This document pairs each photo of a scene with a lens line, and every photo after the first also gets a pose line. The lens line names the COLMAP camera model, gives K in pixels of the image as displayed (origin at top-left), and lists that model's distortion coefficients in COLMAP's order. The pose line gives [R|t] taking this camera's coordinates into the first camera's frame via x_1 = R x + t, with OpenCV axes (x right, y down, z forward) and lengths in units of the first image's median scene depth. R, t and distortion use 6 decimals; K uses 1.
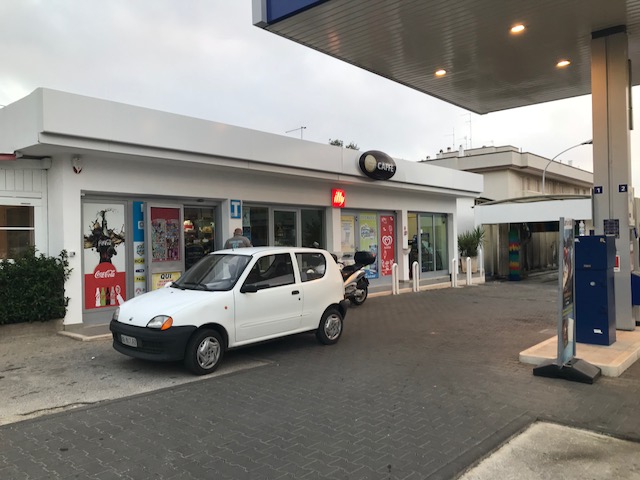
lens RADIAL K [[523.9, 0, 320.0], [0, 523.9, 240.0], [0, 0, 1]] dist [0.006352, -0.000792]
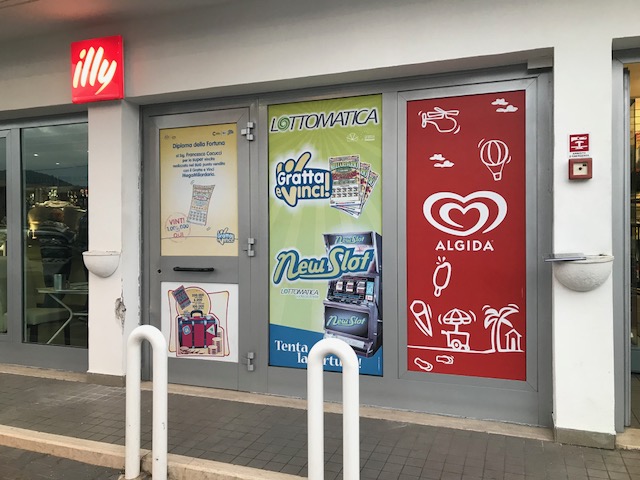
lens RADIAL K [[523.9, 0, 320.0], [0, 523.9, 240.0], [0, 0, 1]] dist [0.006352, -0.000792]
pose [[0.342644, 0.026117, -0.939102, 0.330014], [-0.003591, 0.999643, 0.026490, 0.006855], [0.939458, -0.005704, 0.342615, 0.933852]]
